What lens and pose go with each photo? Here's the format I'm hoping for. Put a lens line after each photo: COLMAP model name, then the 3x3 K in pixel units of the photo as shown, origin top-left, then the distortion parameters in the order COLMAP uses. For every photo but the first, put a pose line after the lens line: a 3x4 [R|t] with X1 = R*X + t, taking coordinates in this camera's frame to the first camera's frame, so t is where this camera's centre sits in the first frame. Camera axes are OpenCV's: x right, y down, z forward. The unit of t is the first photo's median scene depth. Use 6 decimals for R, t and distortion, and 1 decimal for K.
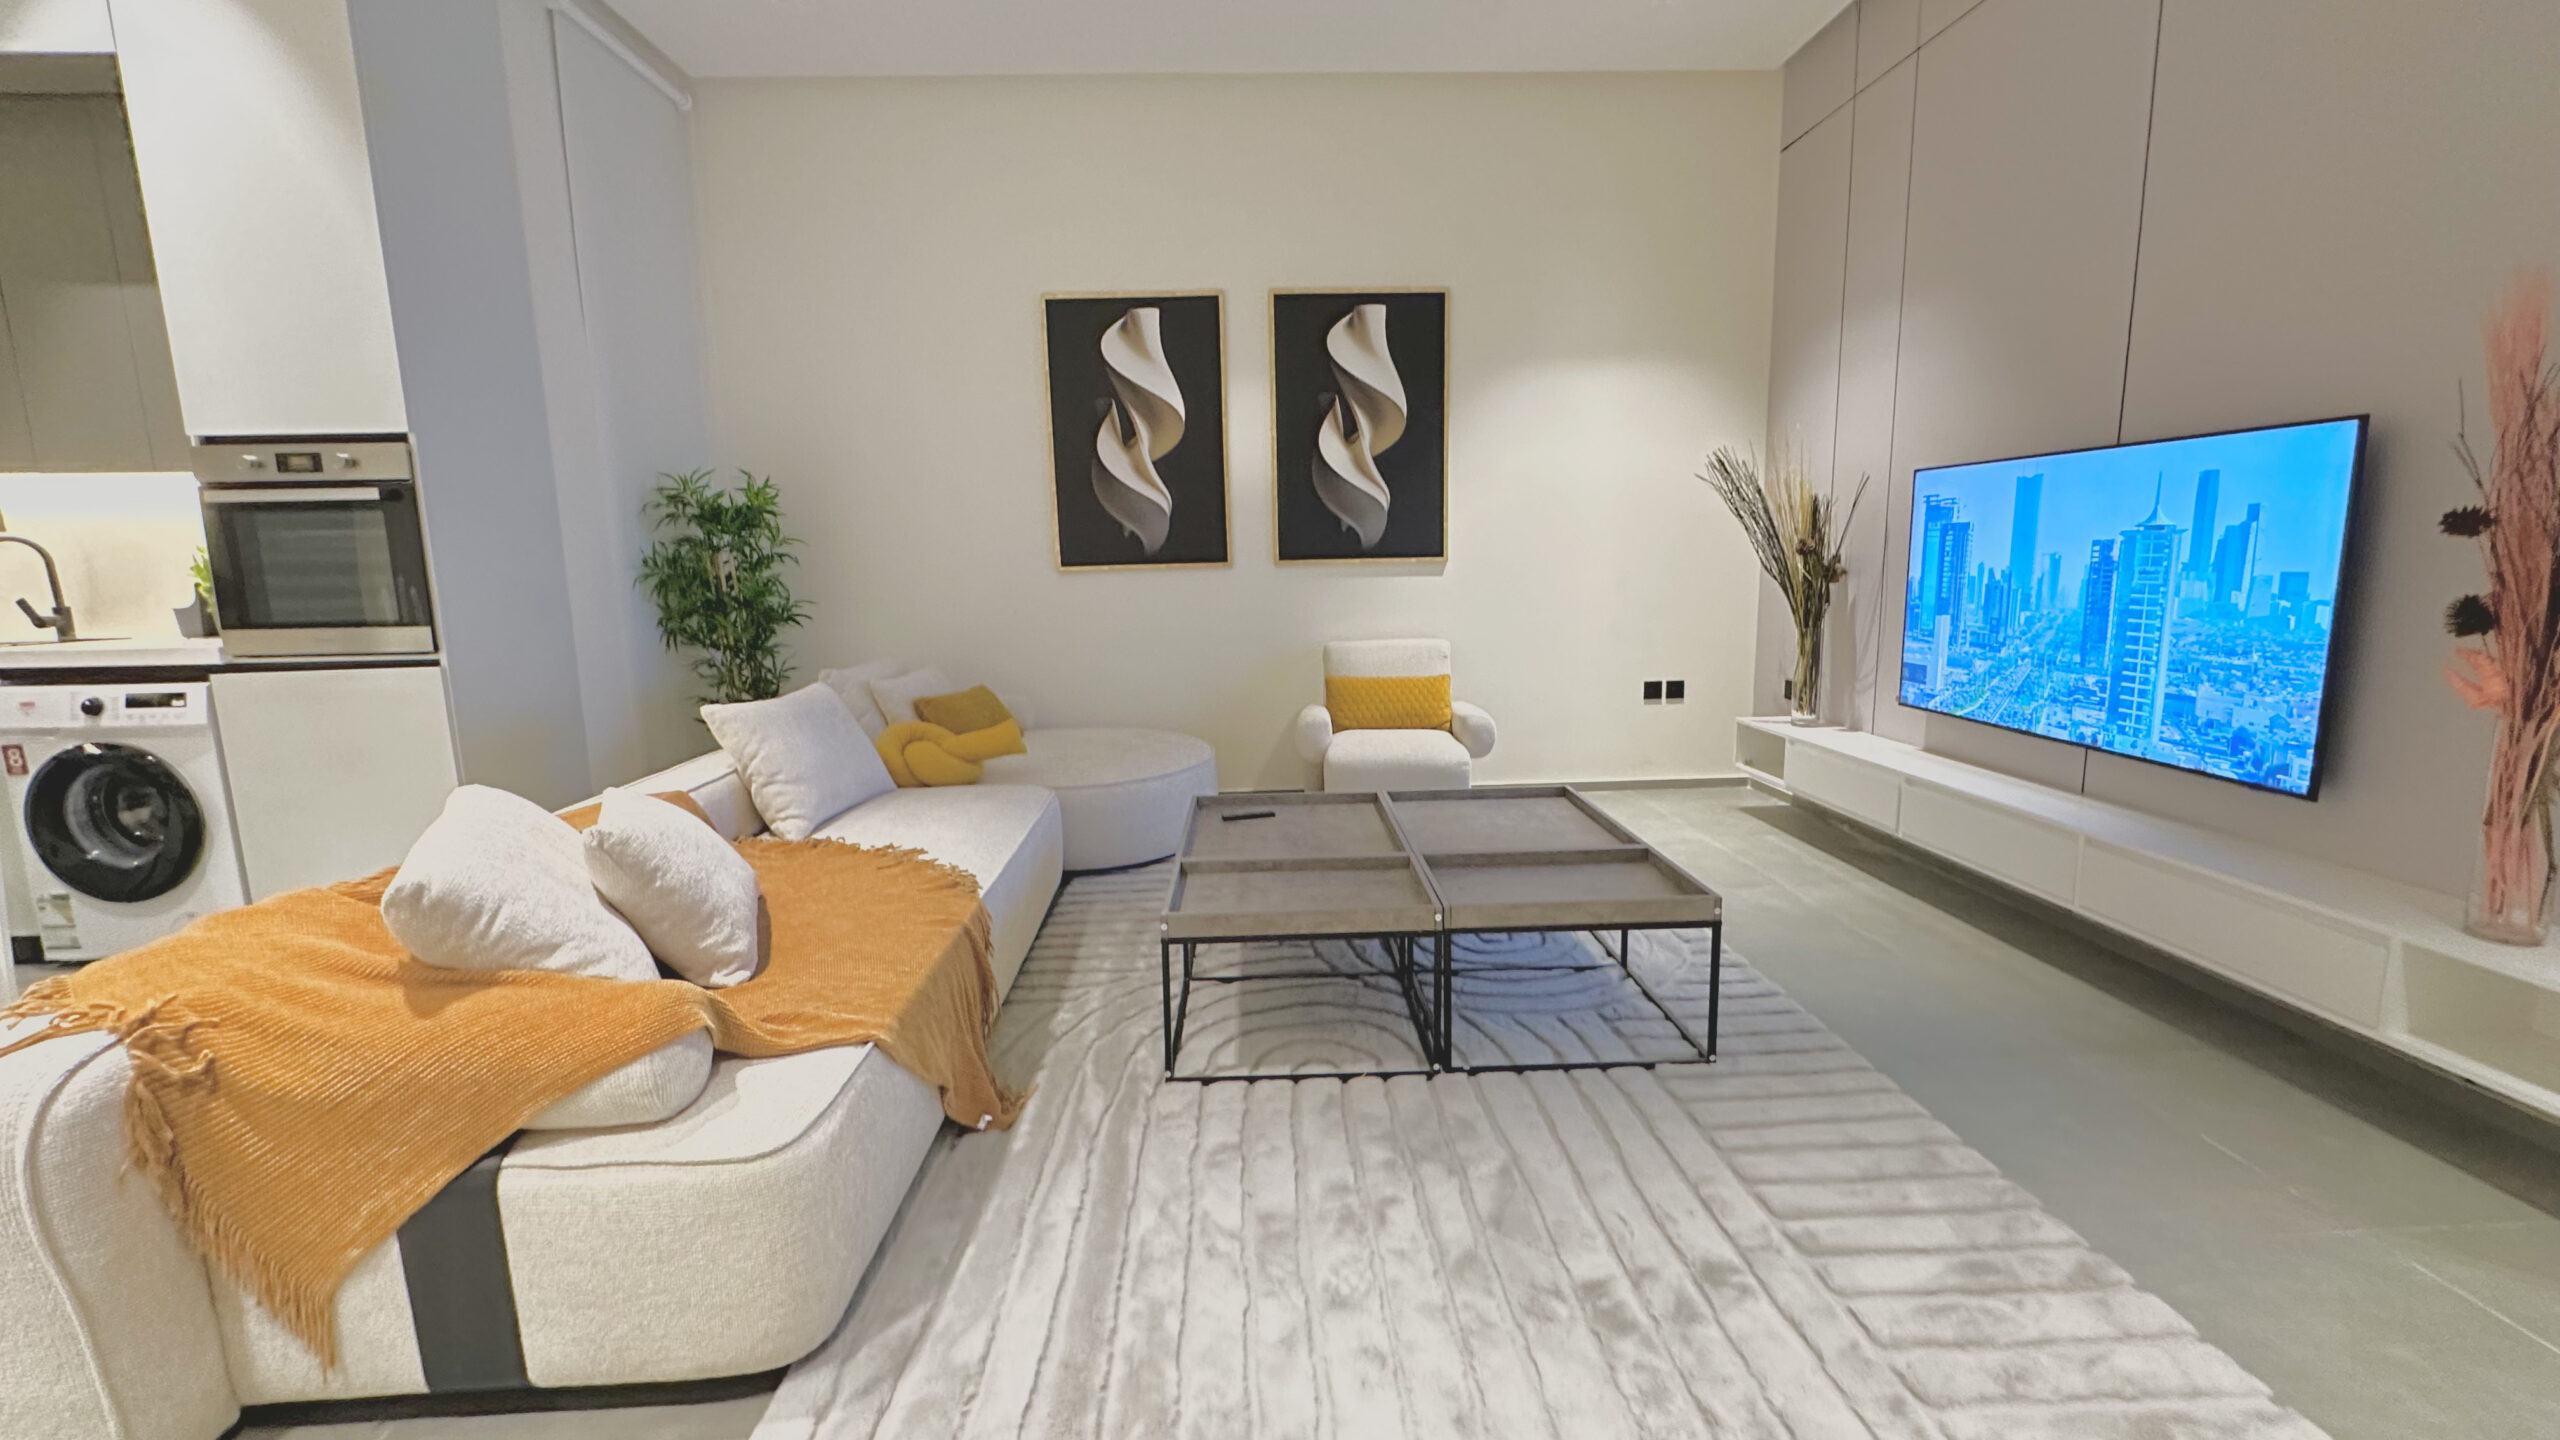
lens RADIAL K [[1025.6, 0, 1280.0], [0, 1025.6, 720.0], [0, 0, 1]] dist [0.000450, 0.000378]
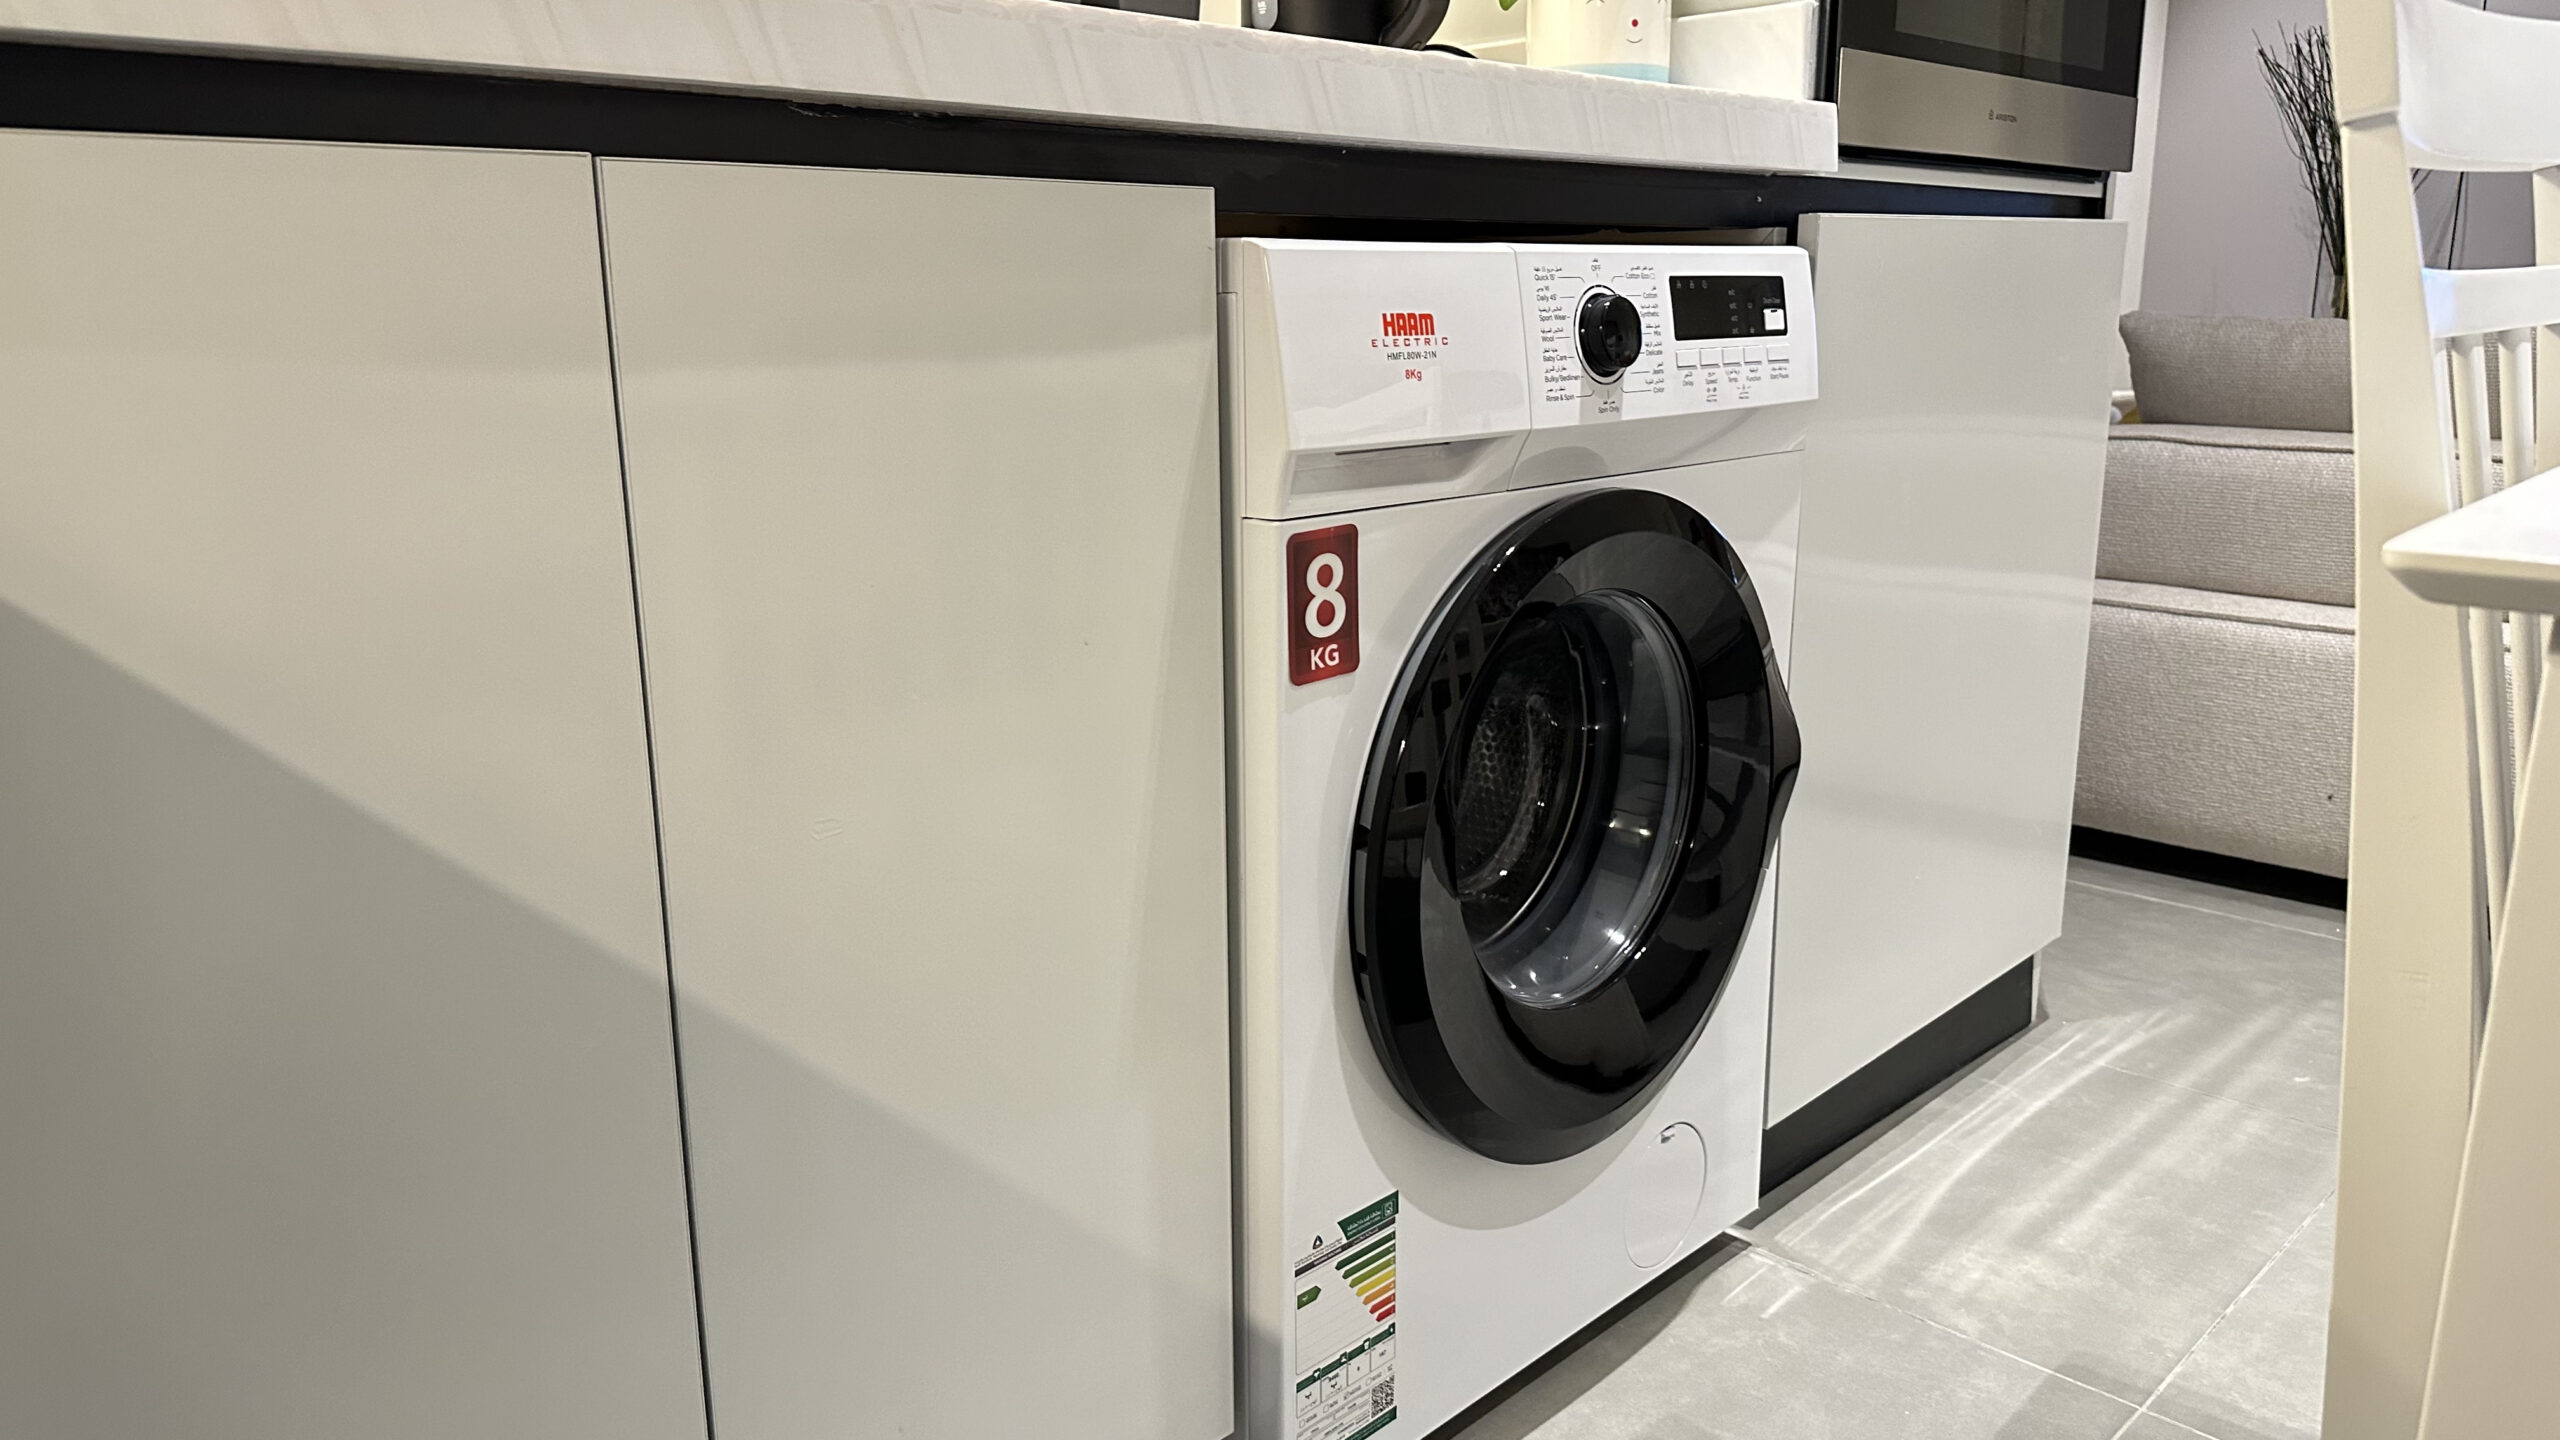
lens RADIAL K [[1773.8, 0, 1280.0], [0, 1773.8, 720.0], [0, 0, 1]] dist [-0.000771, -0.000197]
pose [[0.735042, -0.147443, 0.661796, -1.446939], [0.099096, 0.988950, 0.110267, 0.021598], [-0.670741, -0.015469, 0.741531, 0.733985]]
